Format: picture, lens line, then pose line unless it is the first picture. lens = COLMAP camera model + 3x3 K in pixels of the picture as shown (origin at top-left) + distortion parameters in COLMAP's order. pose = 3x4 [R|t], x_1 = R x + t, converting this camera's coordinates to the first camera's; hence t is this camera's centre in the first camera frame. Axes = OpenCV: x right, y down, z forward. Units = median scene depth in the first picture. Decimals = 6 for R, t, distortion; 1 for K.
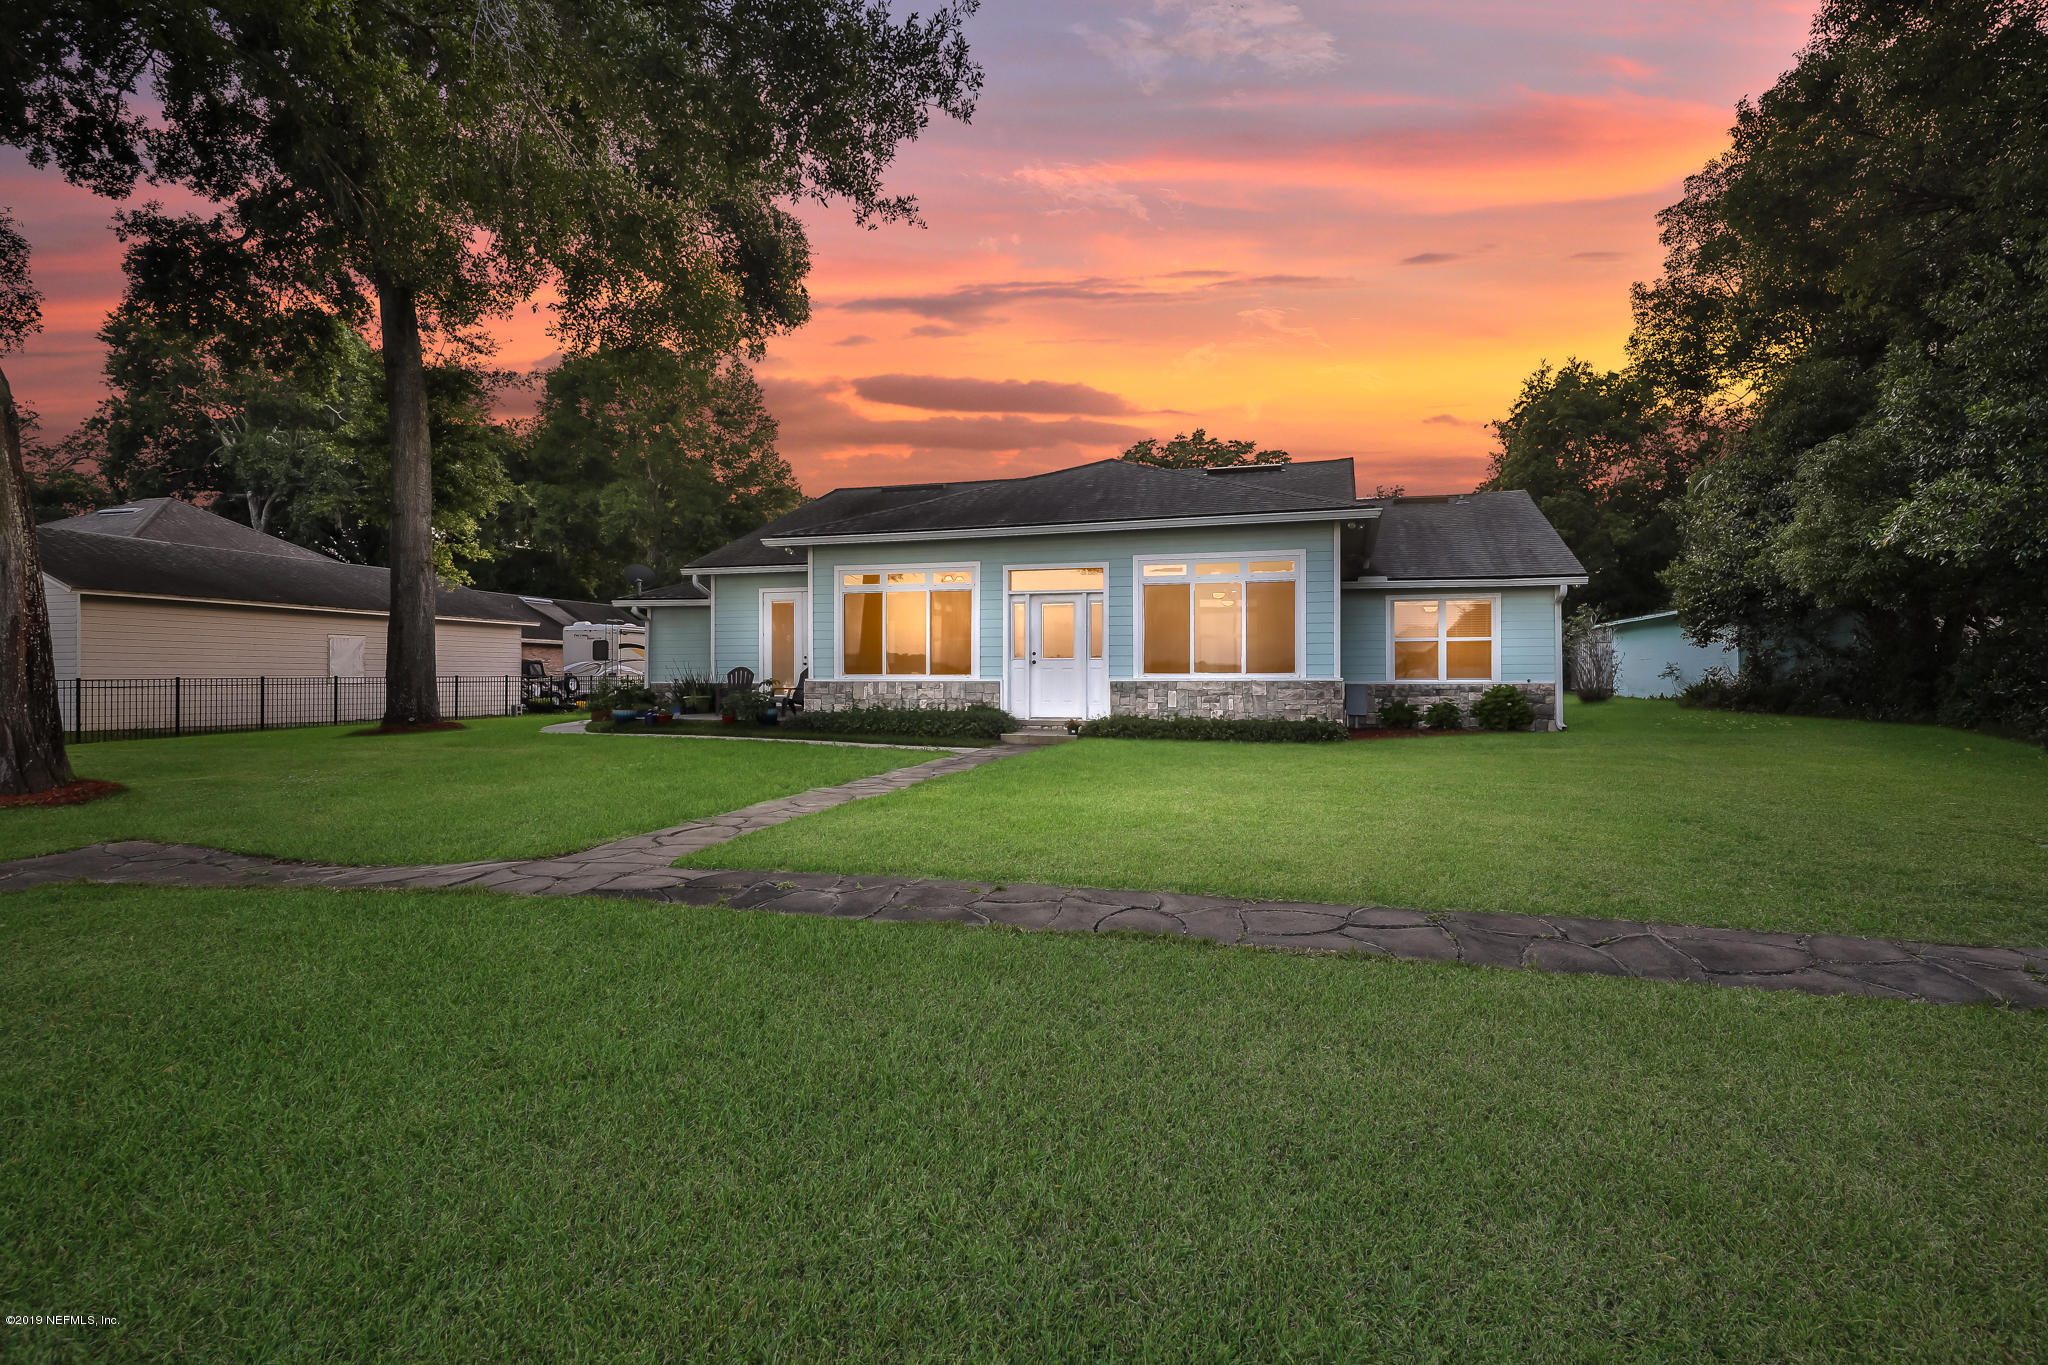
lens RADIAL K [[1033.2, 0, 1024.0], [0, 1033.2, 682.5], [0, 0, 1]] dist [0.016267, 0.000150]
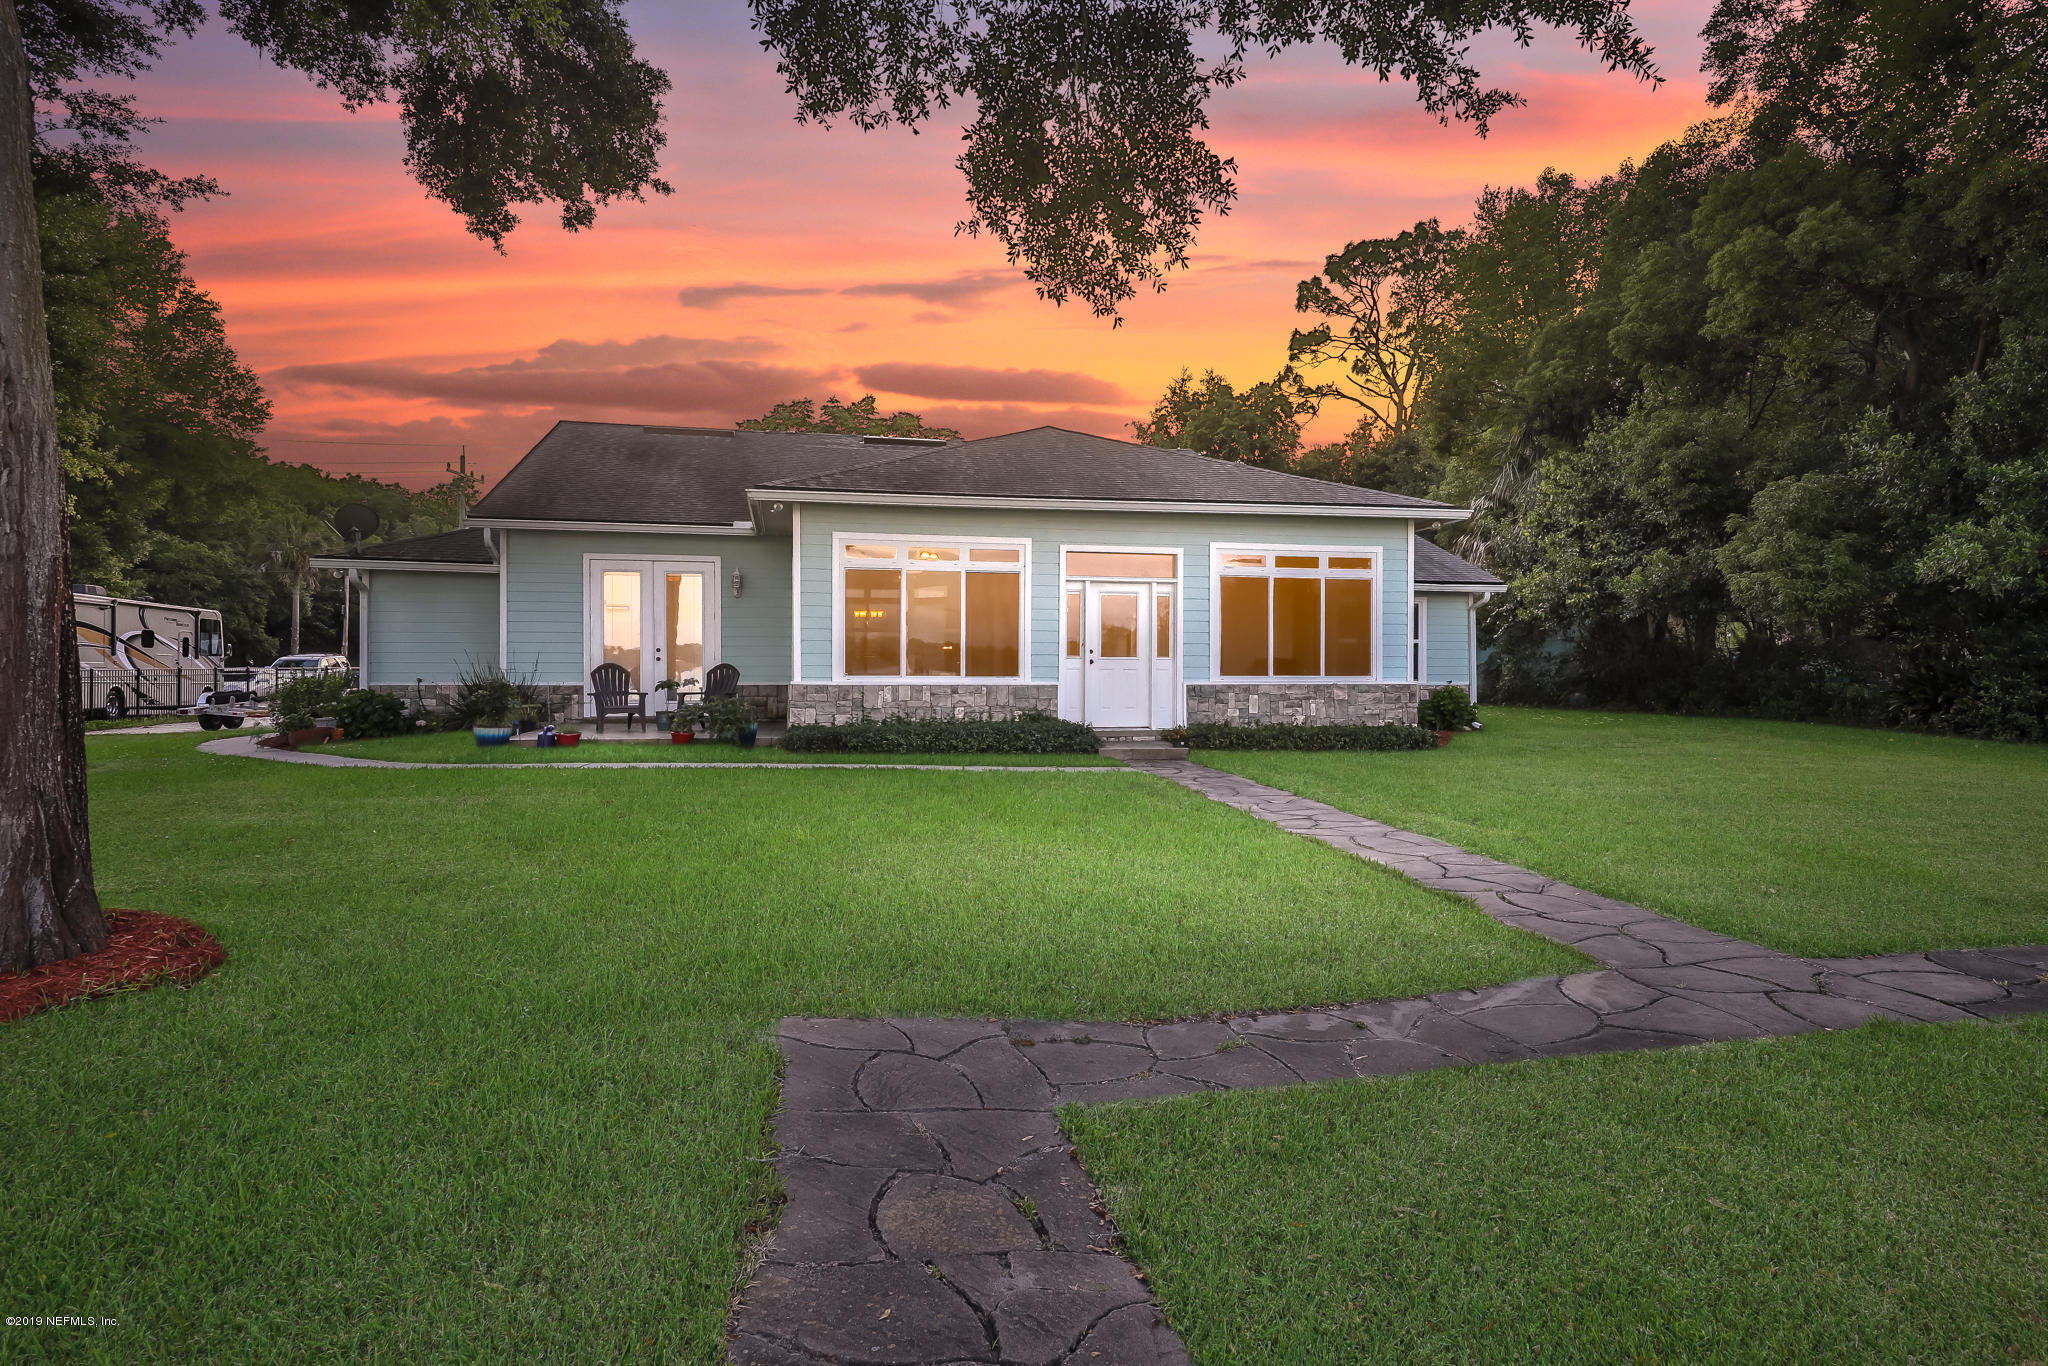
lens RADIAL K [[1127.0, 0, 1024.0], [0, 1127.0, 683.0], [0, 0, 1]] dist [0.026194, -0.000503]
pose [[0.880358, -0.001499, 0.474308, -0.444984], [-0.001435, 0.999982, 0.005824, -0.007201], [-0.474309, -0.005808, 0.880340, 0.202653]]
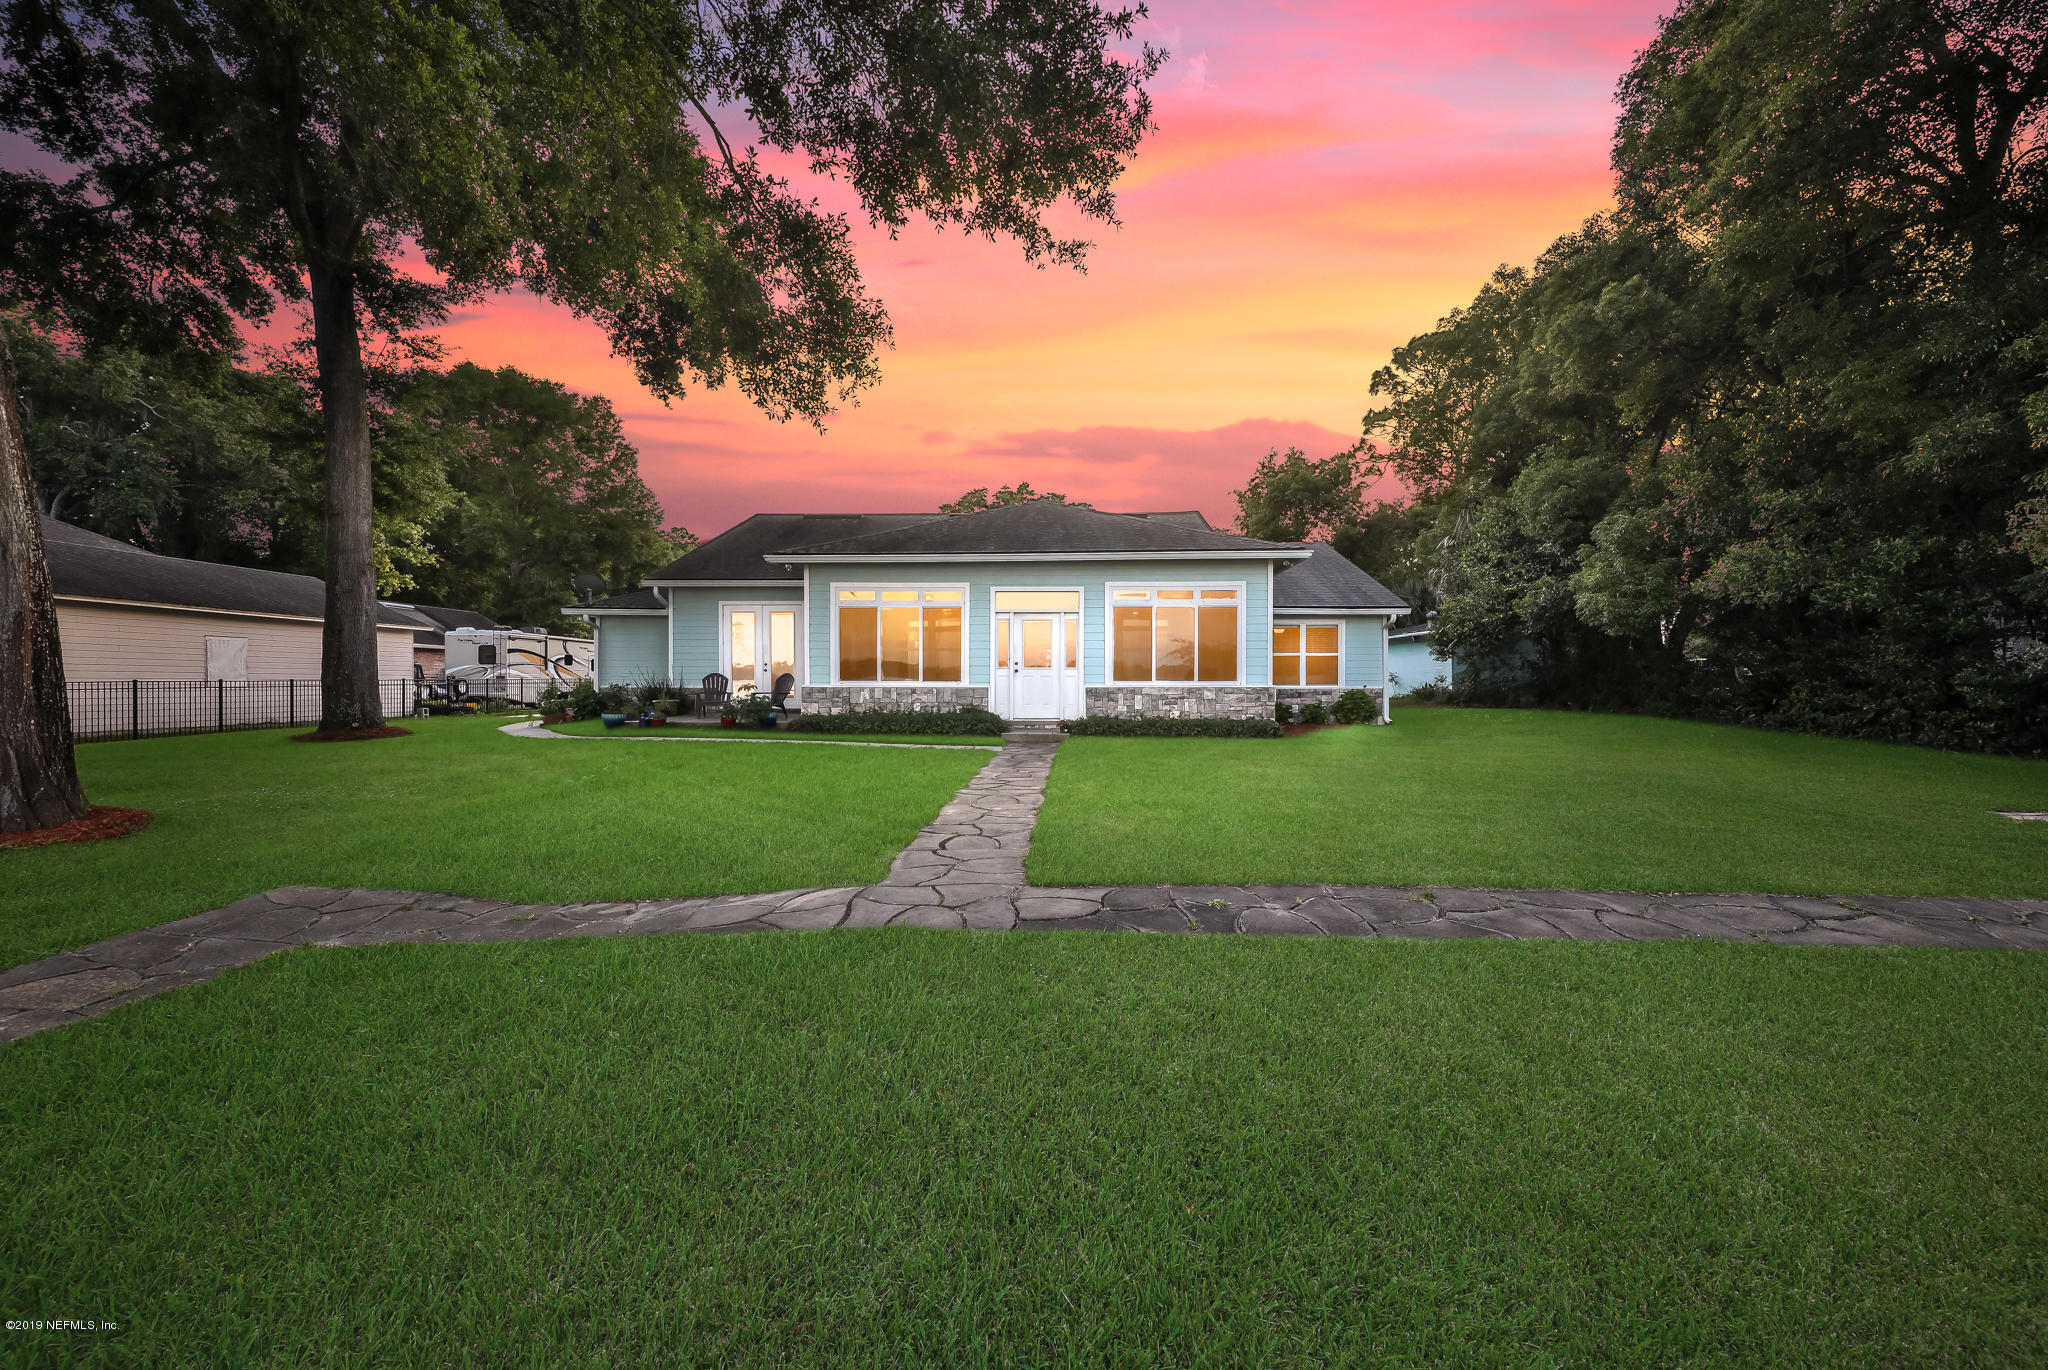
lens RADIAL K [[824.3, 0, 1026.0], [0, 824.3, 692.6], [0, 0, 1]] dist [0.017388, -0.000521]
pose [[0.968216, -0.001353, 0.250114, -0.198685], [-0.001302, 0.999945, 0.010451, -0.004551], [-0.250114, -0.010445, 0.968160, 0.092014]]
